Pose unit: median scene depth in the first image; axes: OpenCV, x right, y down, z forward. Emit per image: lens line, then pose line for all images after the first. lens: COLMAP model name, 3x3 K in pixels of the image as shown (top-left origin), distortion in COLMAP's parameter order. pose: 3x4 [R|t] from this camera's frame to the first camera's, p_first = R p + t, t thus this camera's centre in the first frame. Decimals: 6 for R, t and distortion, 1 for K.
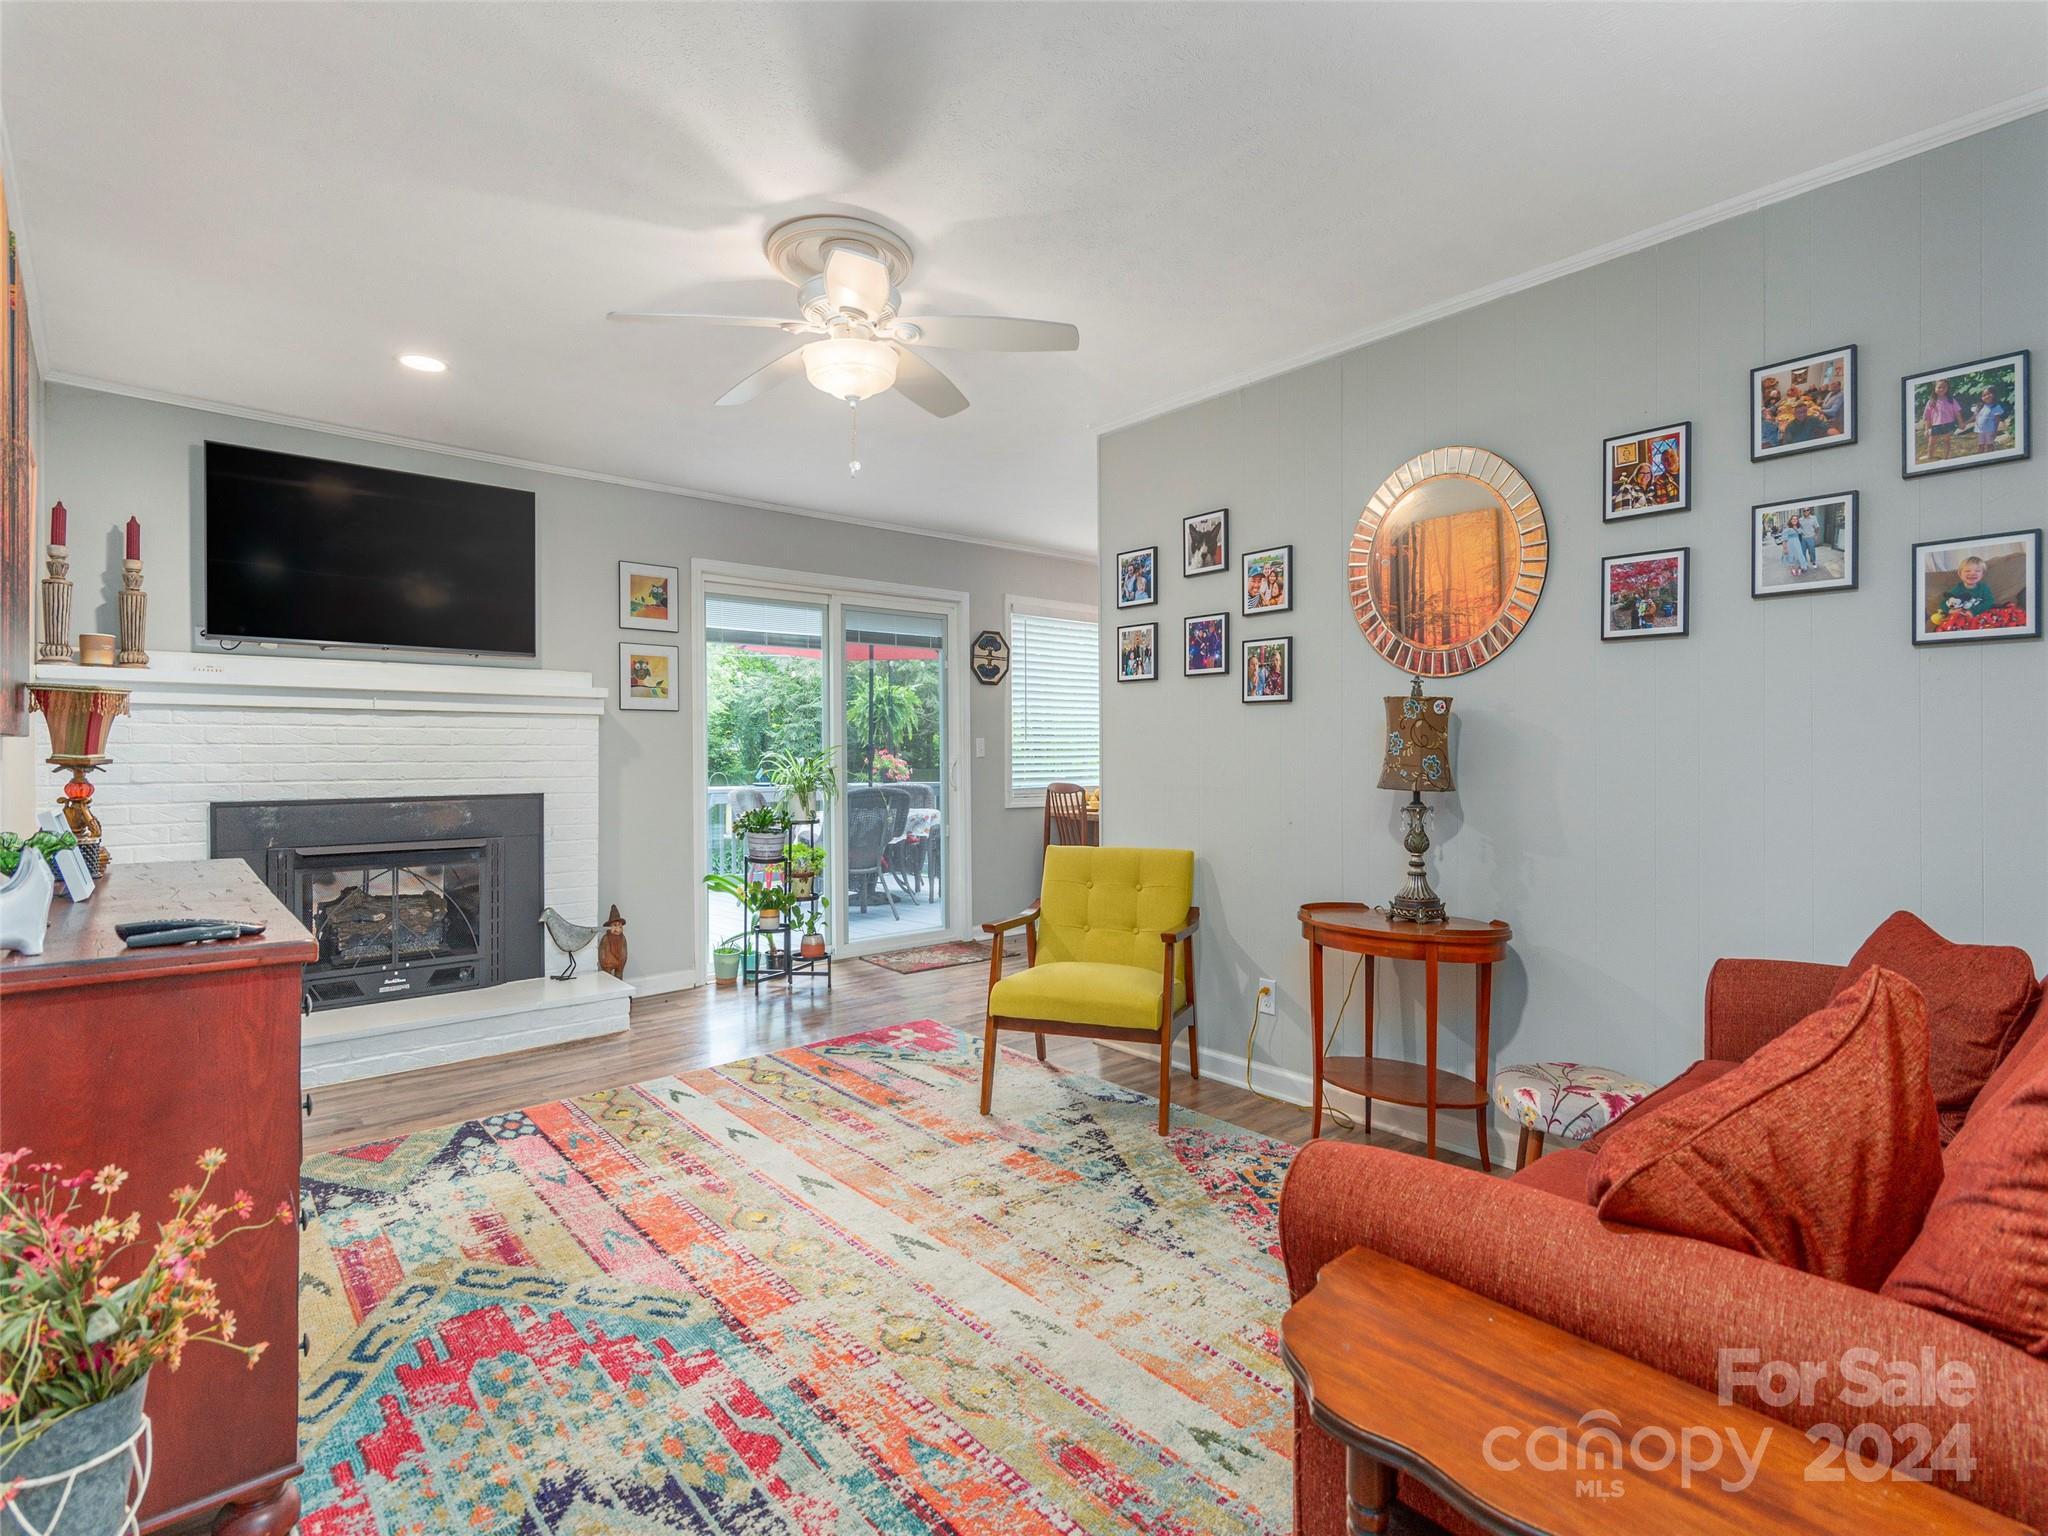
lens RADIAL K [[1004.3, 0, 1022.9], [0, 1004.3, 745.6], [0, 0, 1]] dist [0.013835, -0.000885]
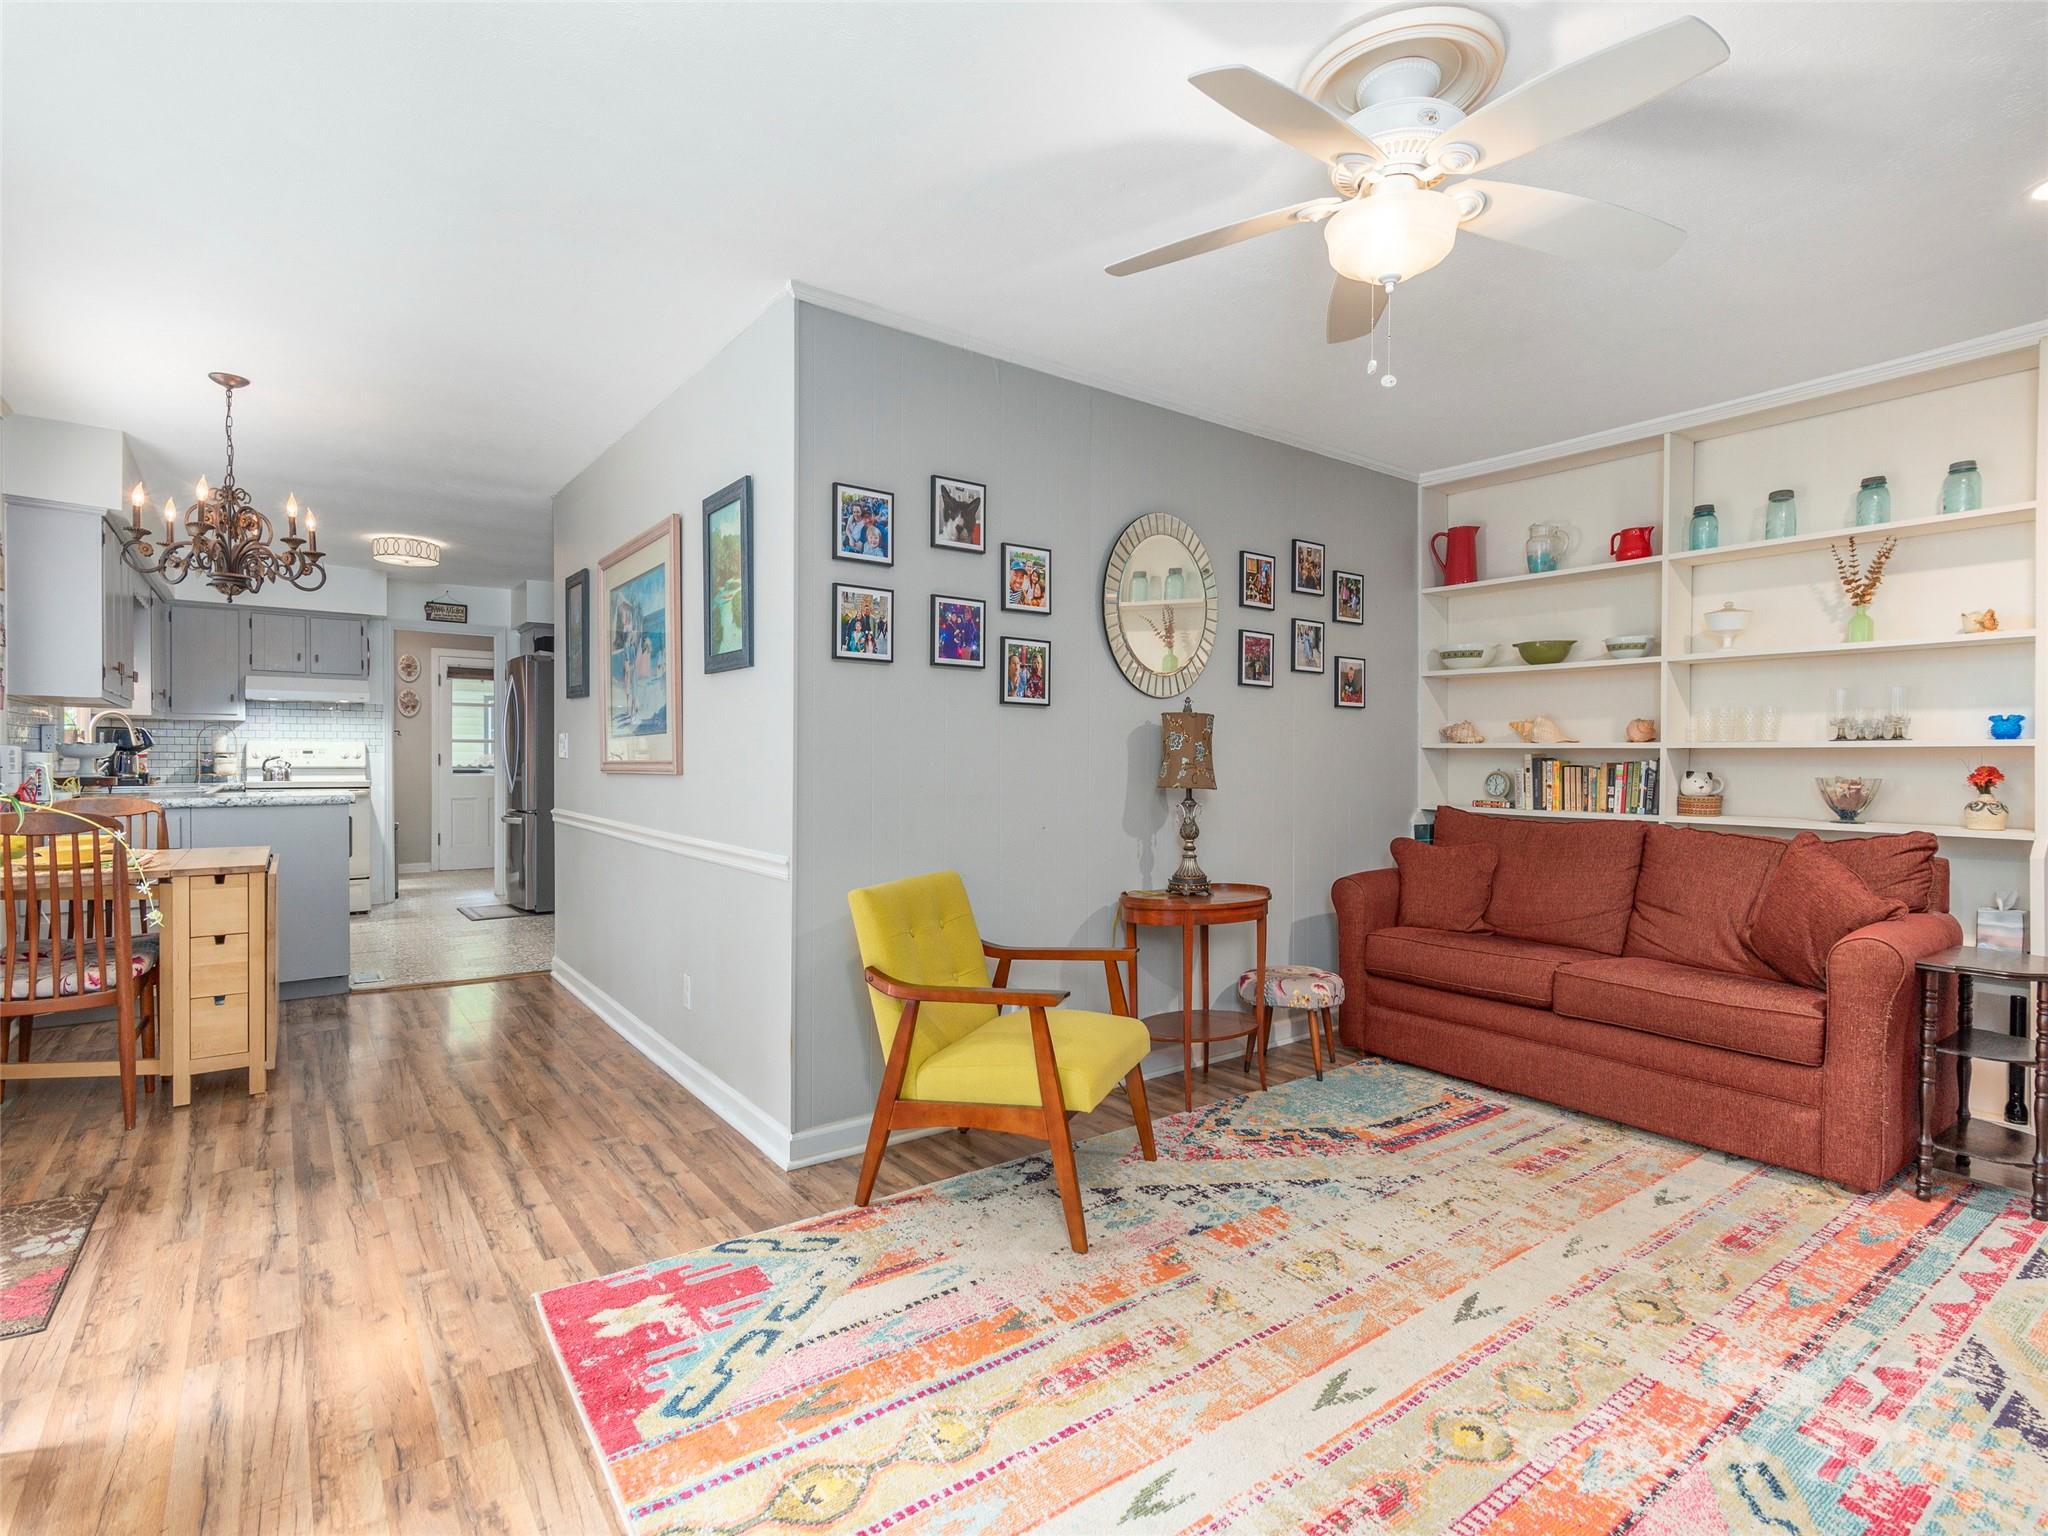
lens RADIAL K [[1002.9, 0, 1017.0], [0, 1002.9, 766.1], [0, 0, 1]] dist [0.010634, -0.000247]
pose [[0.078913, -0.001363, 0.996881, -0.822522], [-0.014545, 0.999891, 0.002519, 0.015152], [-0.996775, -0.014698, 0.078885, 1.069068]]
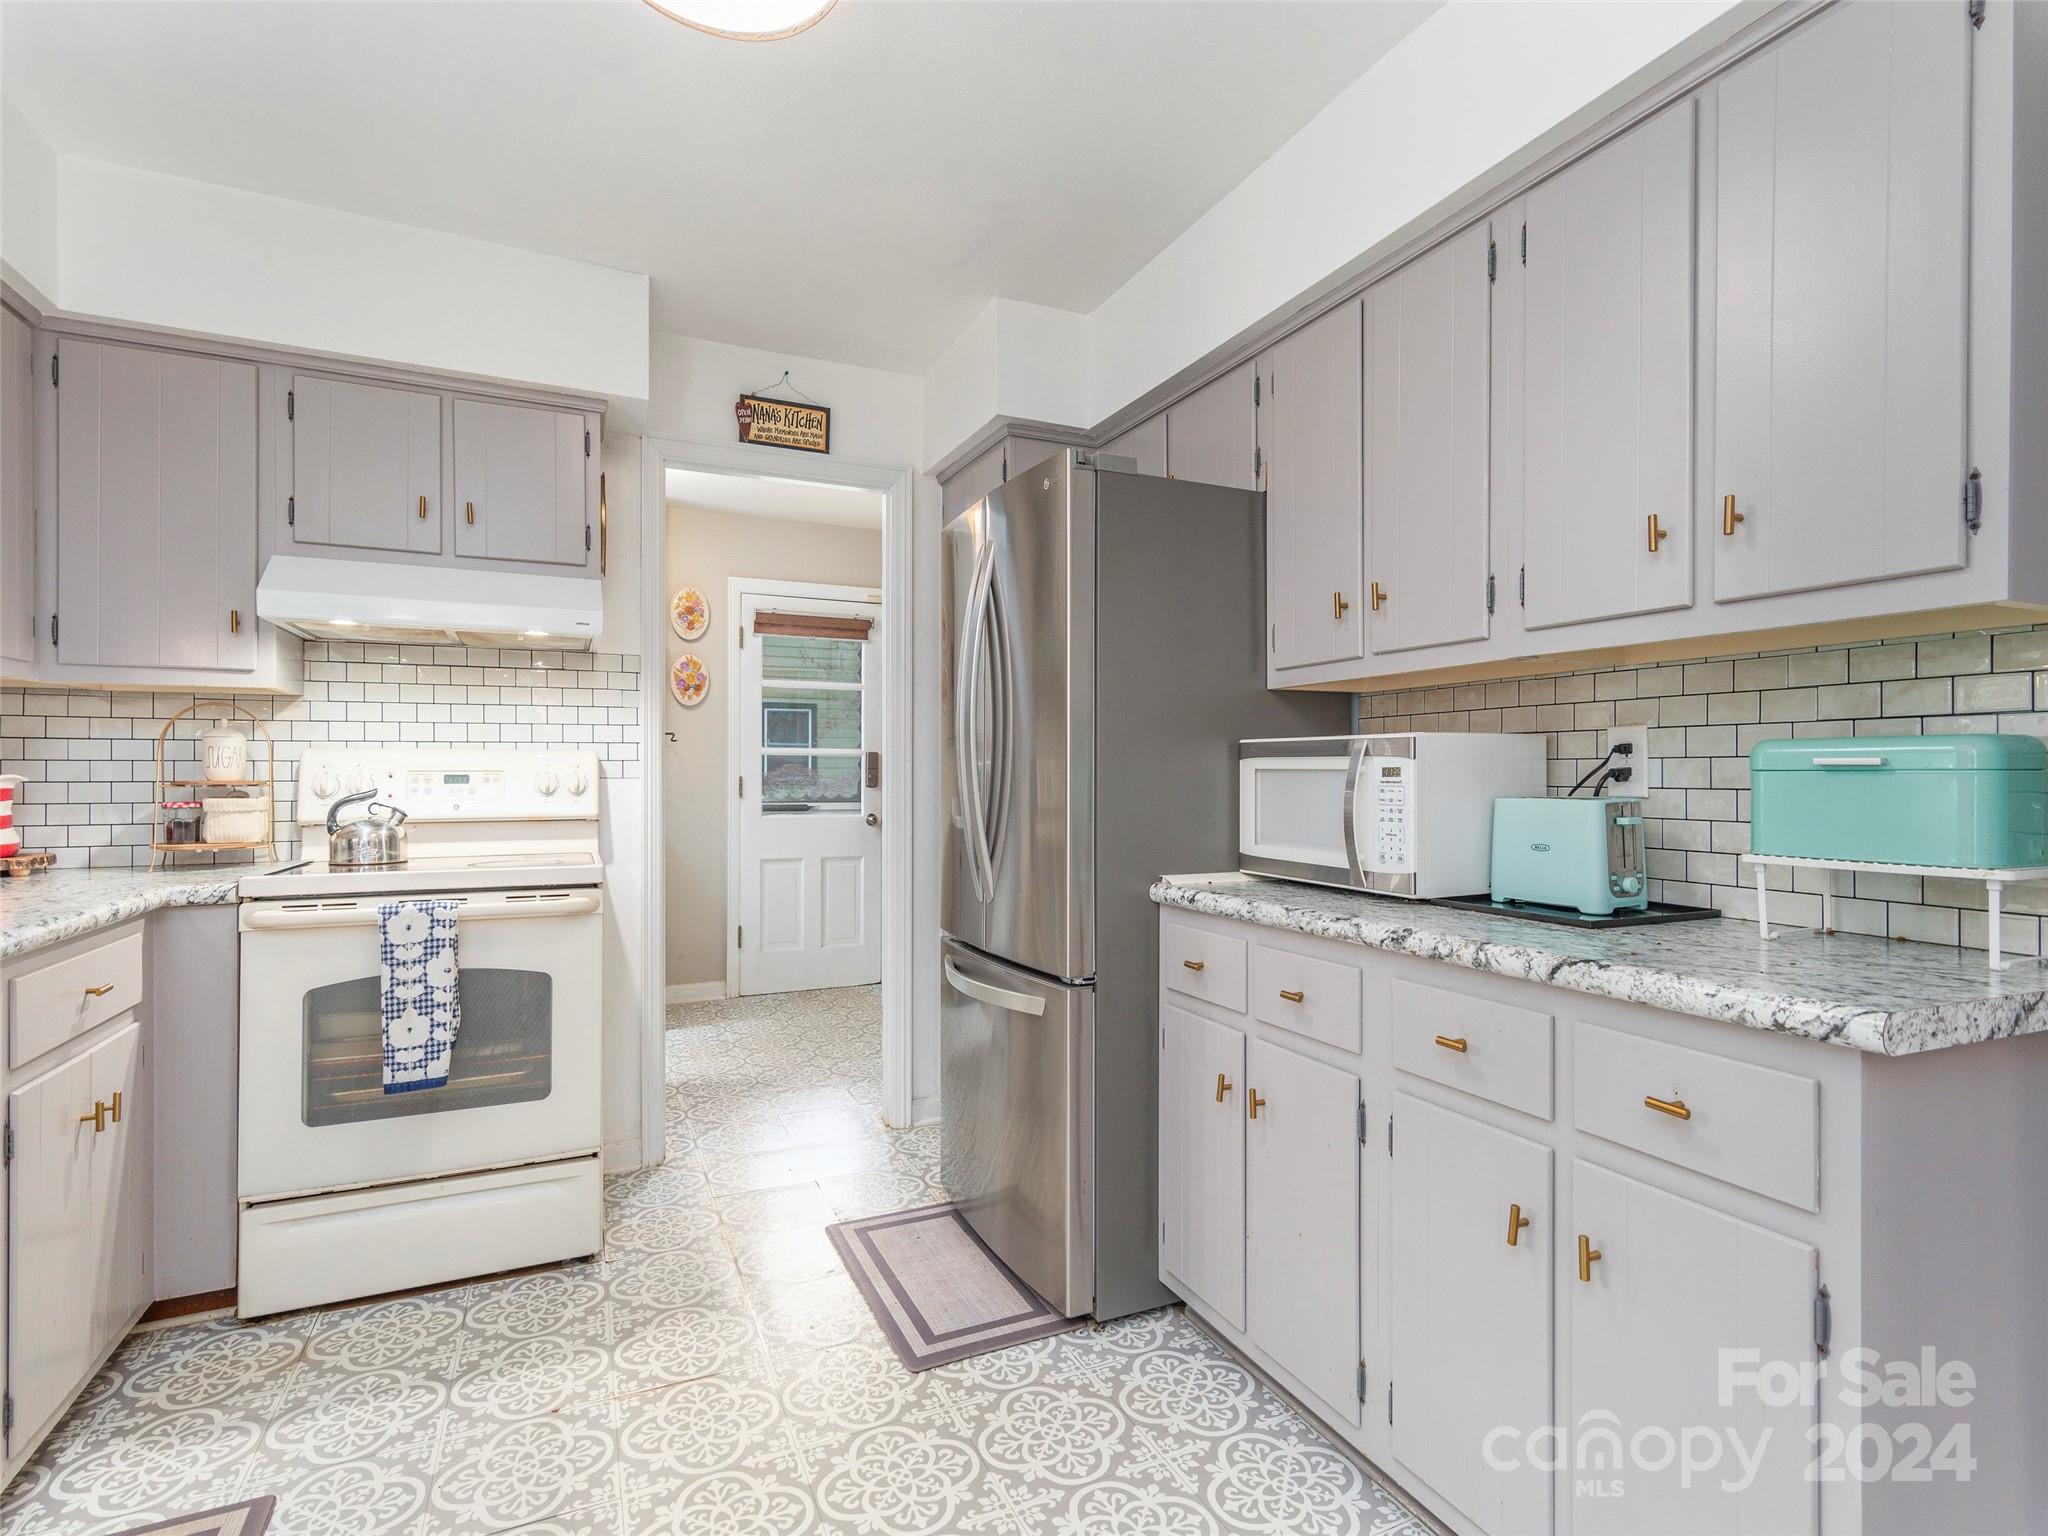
lens RADIAL K [[1002.9, 0, 1017.0], [0, 1002.9, 766.1], [0, 0, 1]] dist [0.010634, -0.000247]
pose [[0.288983, 0.014701, 0.957221, 0.751839], [-0.008419, 0.999882, -0.012814, 0.008446], [-0.957297, -0.004356, 0.289073, 2.228062]]
